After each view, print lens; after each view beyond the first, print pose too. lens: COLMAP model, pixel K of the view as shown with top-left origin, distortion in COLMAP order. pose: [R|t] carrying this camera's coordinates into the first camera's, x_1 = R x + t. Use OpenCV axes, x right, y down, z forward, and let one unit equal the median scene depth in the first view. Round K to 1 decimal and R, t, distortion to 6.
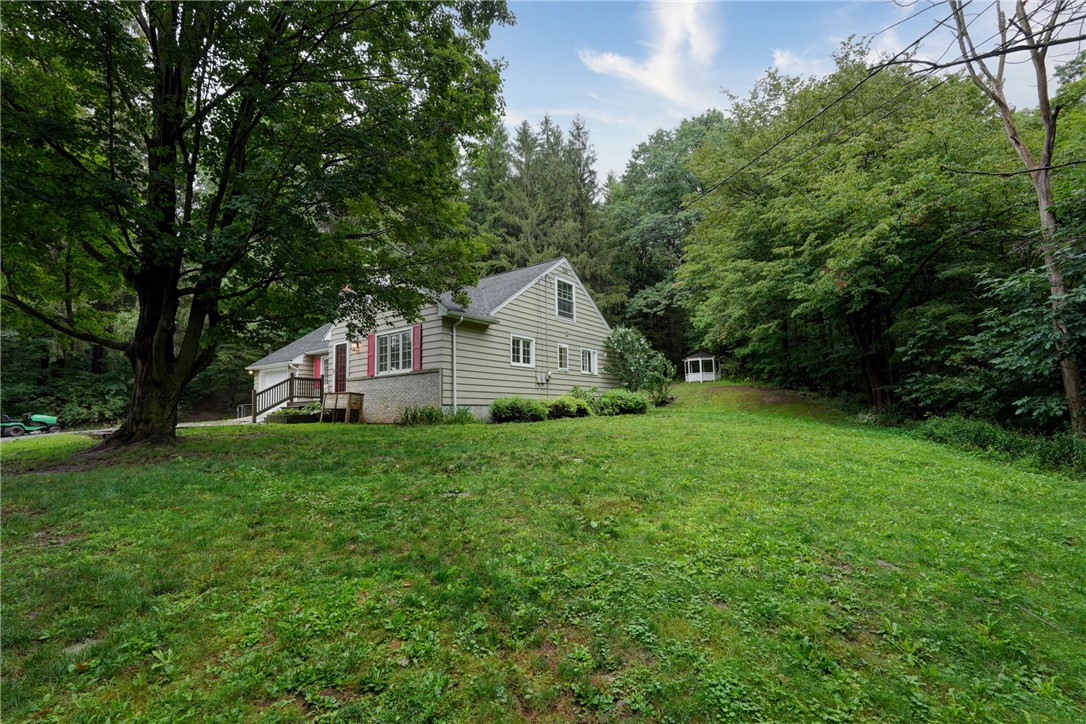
lens RADIAL K [[499.0, 0, 543.0], [0, 499.0, 362.0], [0, 0, 1]] dist [-0.003221, 0.000327]
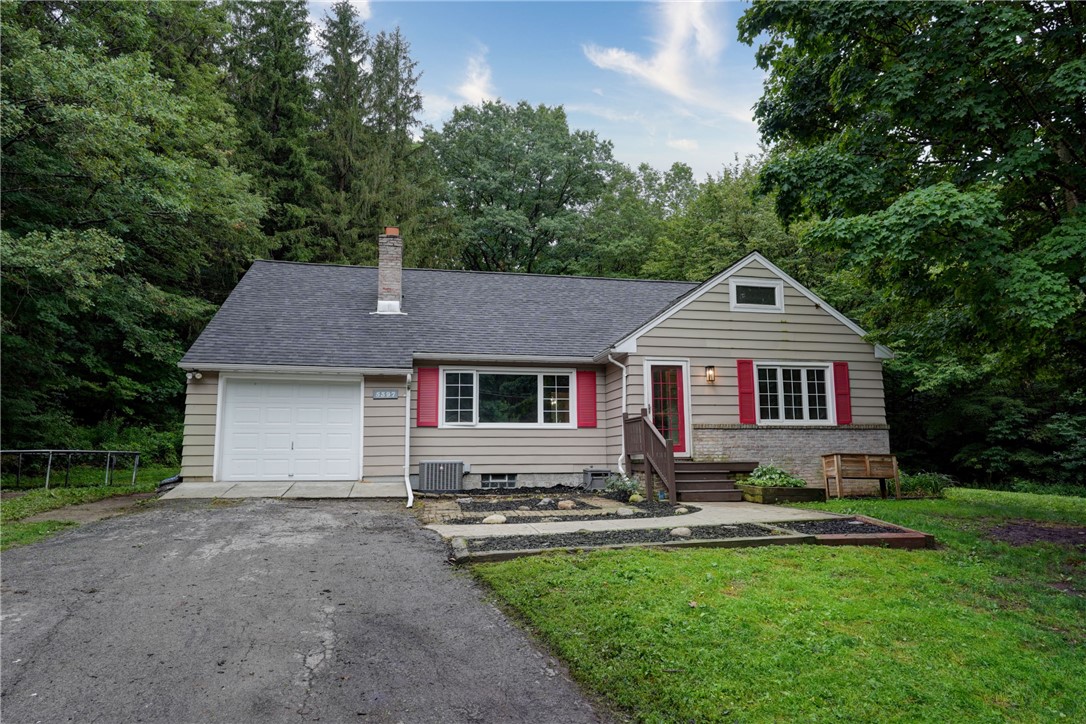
lens RADIAL K [[678.3, 0, 543.0], [0, 678.3, 362.0], [0, 0, 1]] dist [0.001748, -0.000123]
pose [[0.665762, 0.118137, 0.736753, -1.162892], [-0.090037, 0.992891, -0.077847, 0.039477], [-0.740712, -0.014508, 0.671666, 0.592413]]
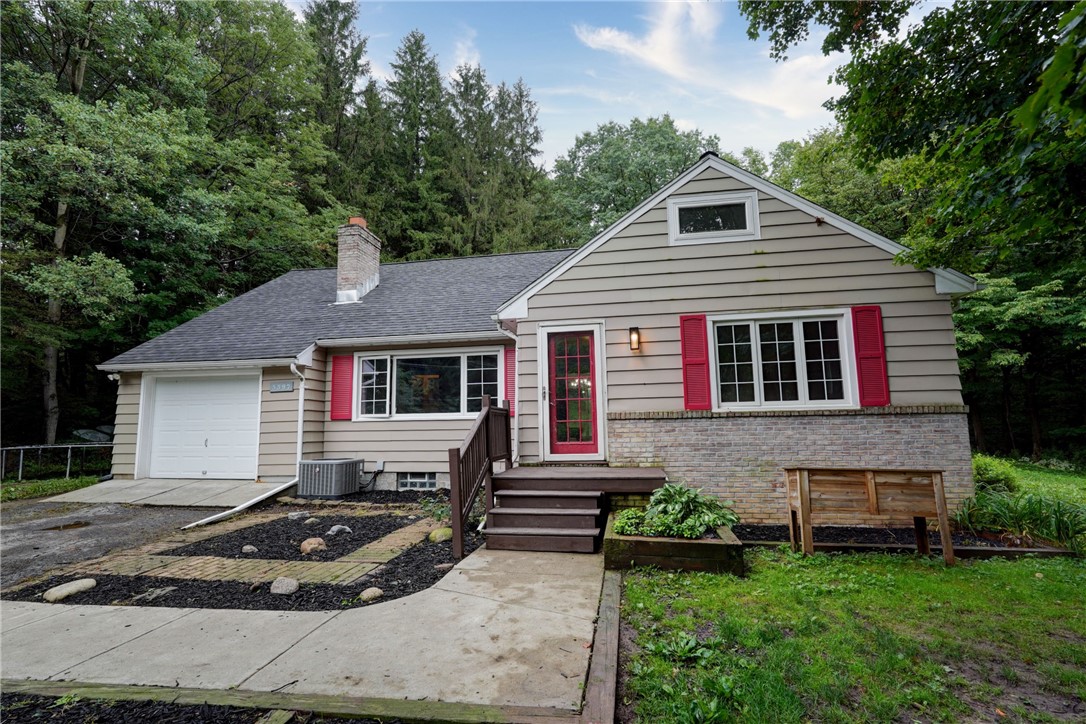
lens RADIAL K [[499.0, 0, 543.0], [0, 499.0, 362.0], [0, 0, 1]] dist [-0.003221, 0.000327]
pose [[0.892499, 0.059796, 0.447068, -0.649520], [-0.049761, 0.998177, -0.034167, 0.006988], [-0.448296, 0.008247, 0.893847, 0.659010]]
